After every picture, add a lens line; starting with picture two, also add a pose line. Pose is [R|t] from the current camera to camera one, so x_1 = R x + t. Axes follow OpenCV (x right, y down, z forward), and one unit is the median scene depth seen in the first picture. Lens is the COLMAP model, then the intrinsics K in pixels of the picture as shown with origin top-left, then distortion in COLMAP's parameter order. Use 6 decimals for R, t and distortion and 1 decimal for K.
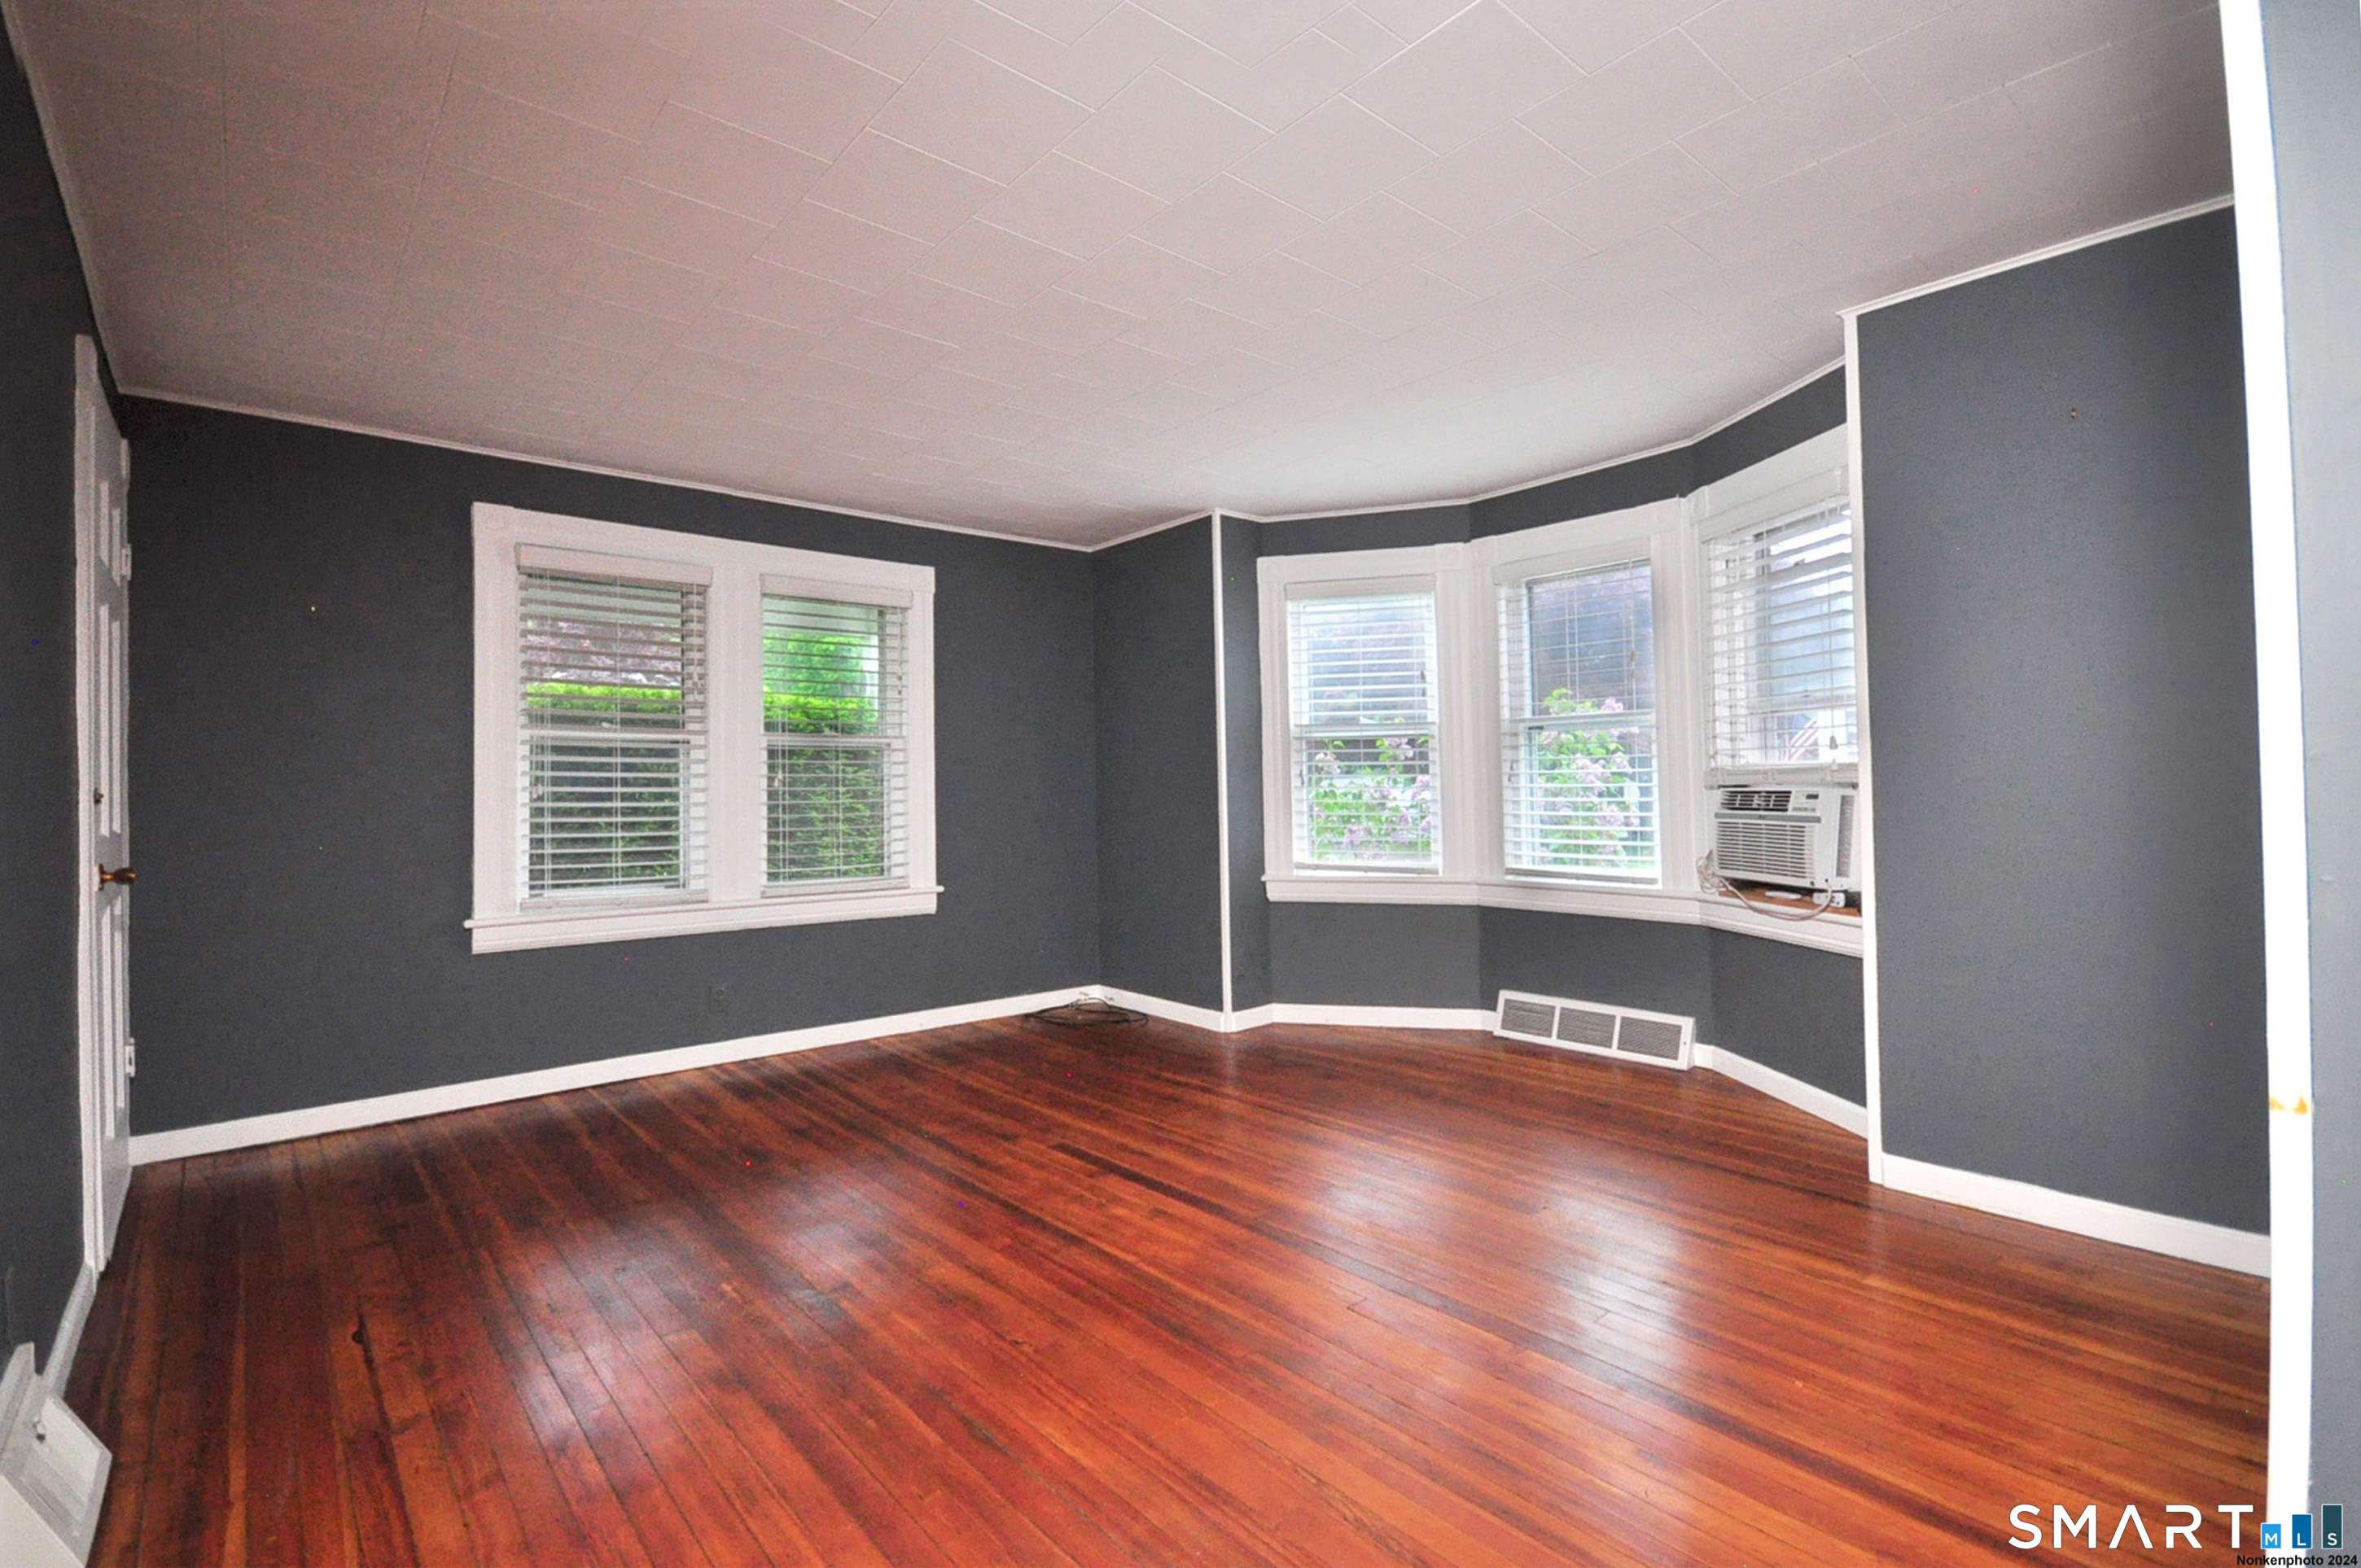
lens RADIAL K [[1042.5, 0, 1191.7], [0, 1042.5, 769.7], [0, 0, 1]] dist [-0.002160, -0.000084]
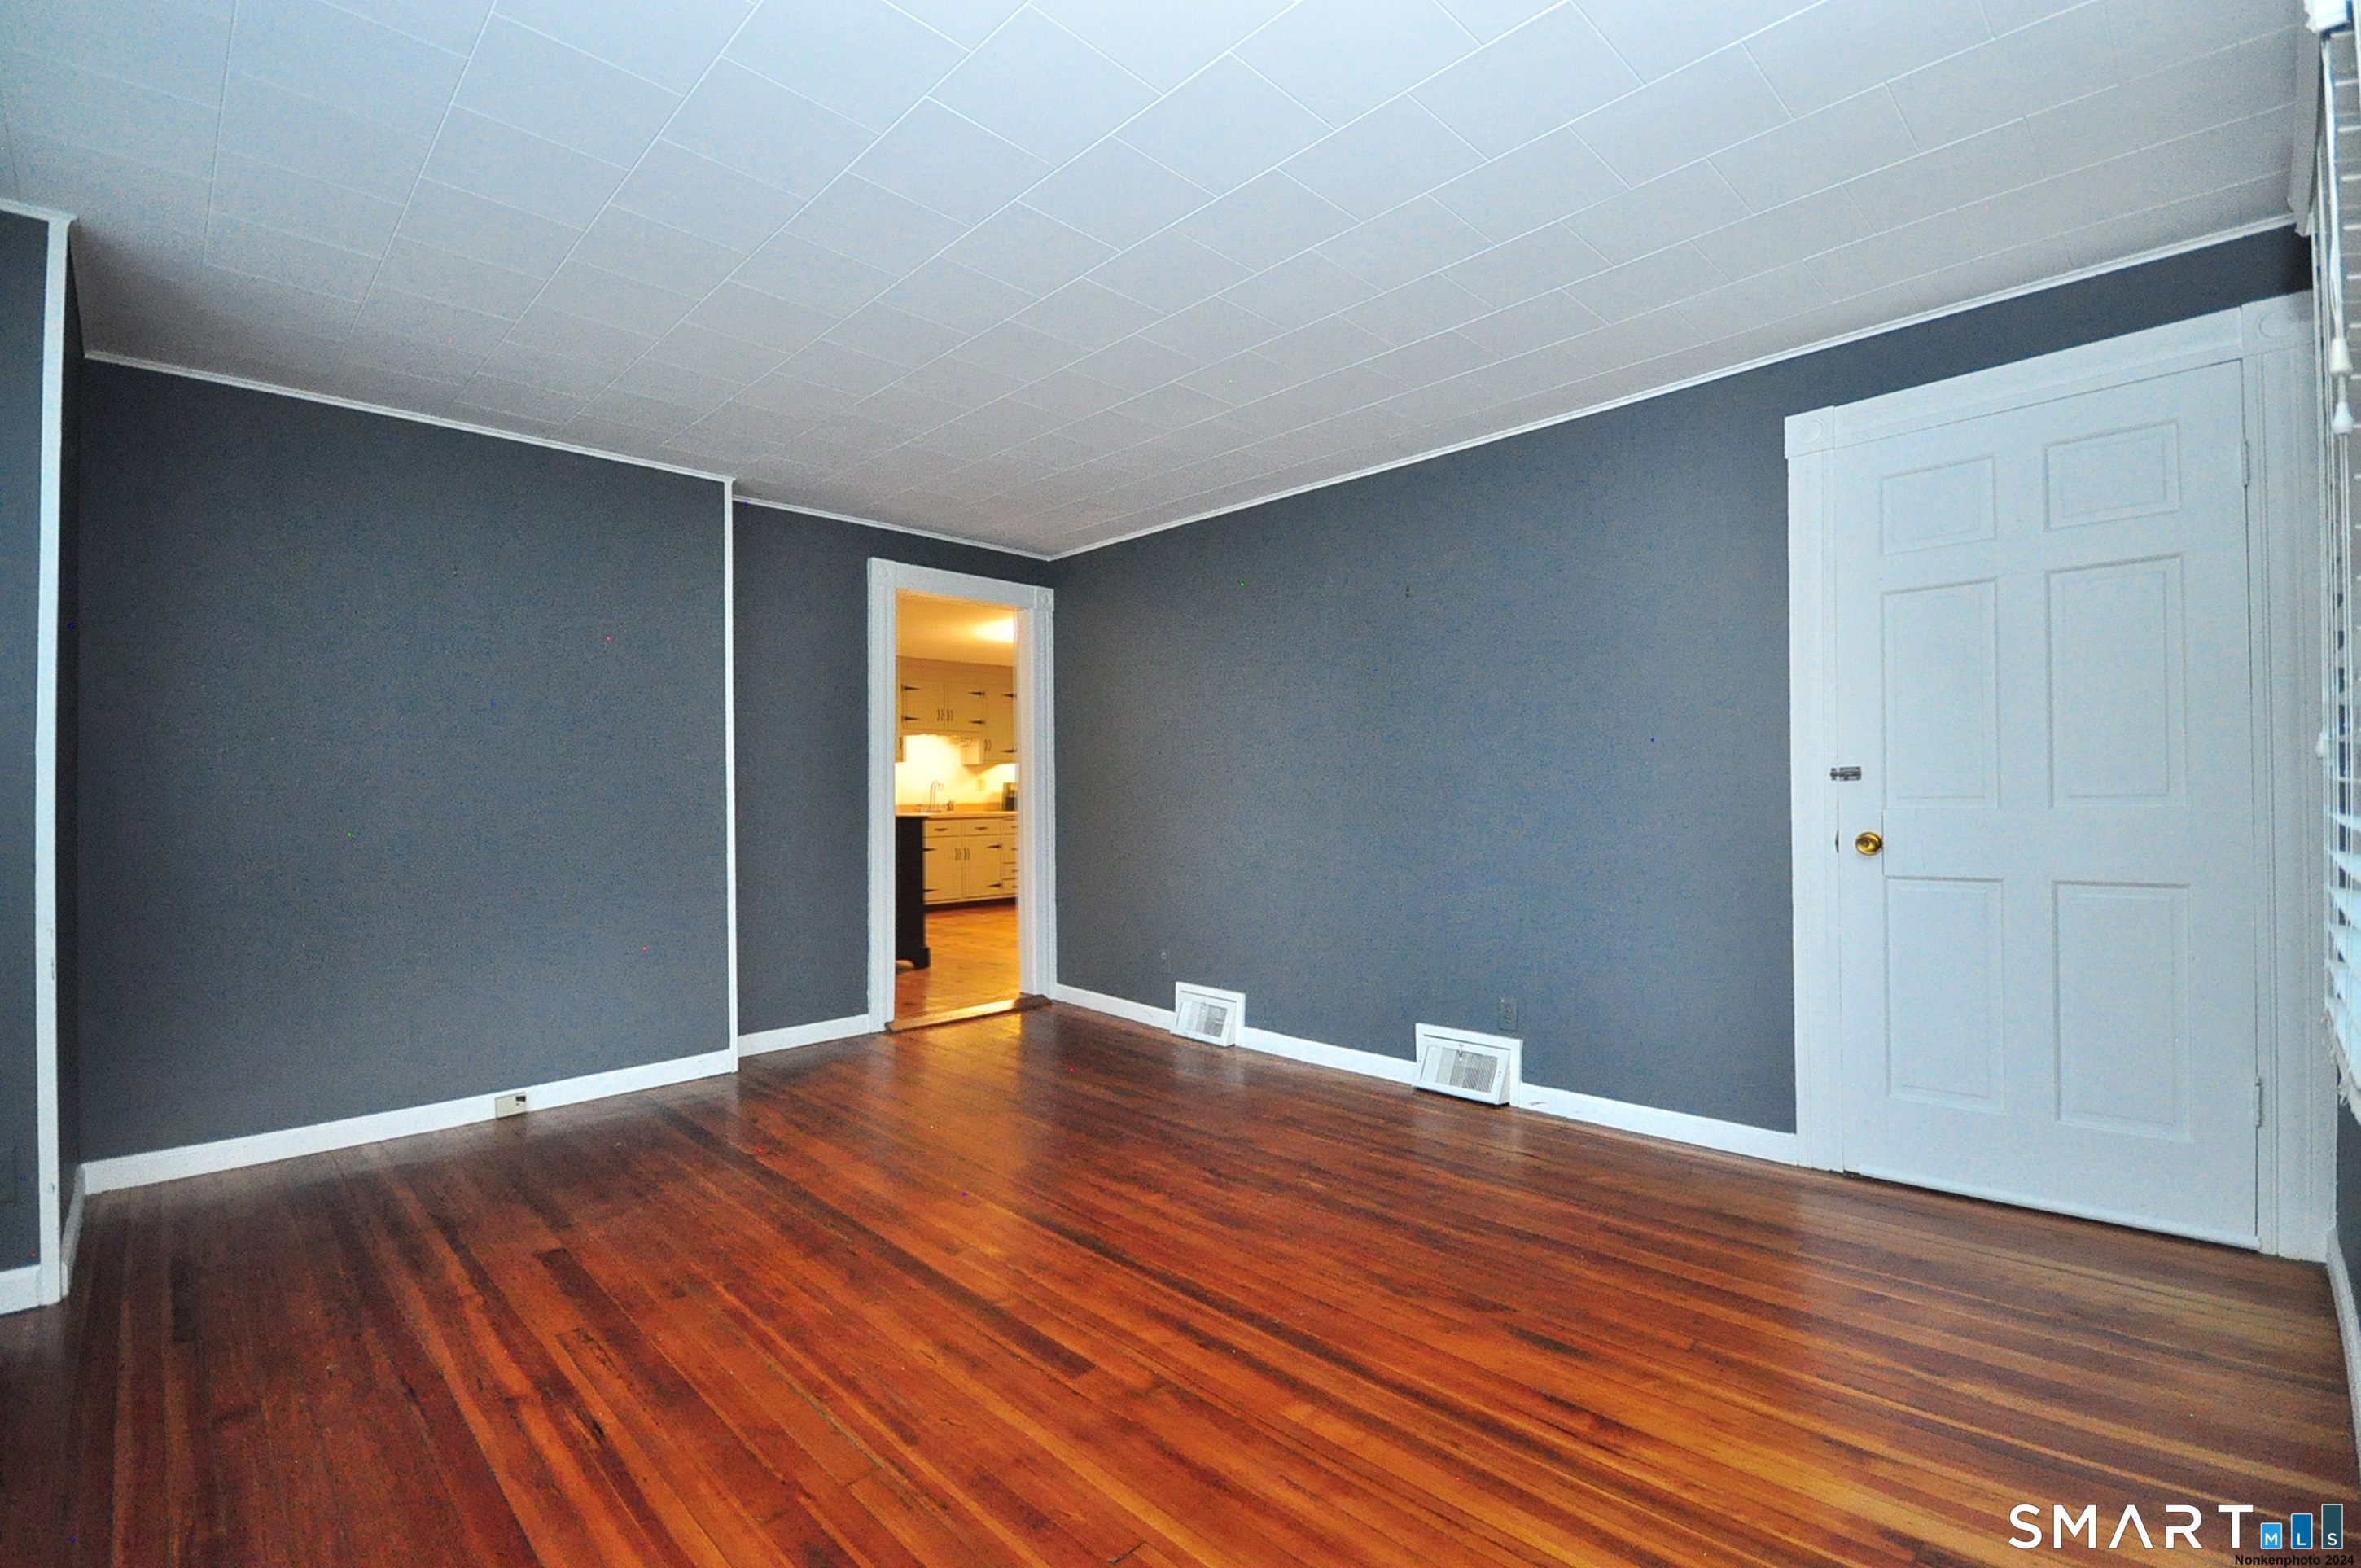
lens RADIAL K [[1025.3, 0, 1188.7], [0, 1025.3, 802.0], [0, 0, 1]] dist [0.002836, 0.000310]
pose [[-0.997406, 0.025396, -0.067346, -0.150213], [0.026739, 0.999460, -0.019113, 0.039915], [0.066824, -0.020865, -0.997547, 1.519294]]
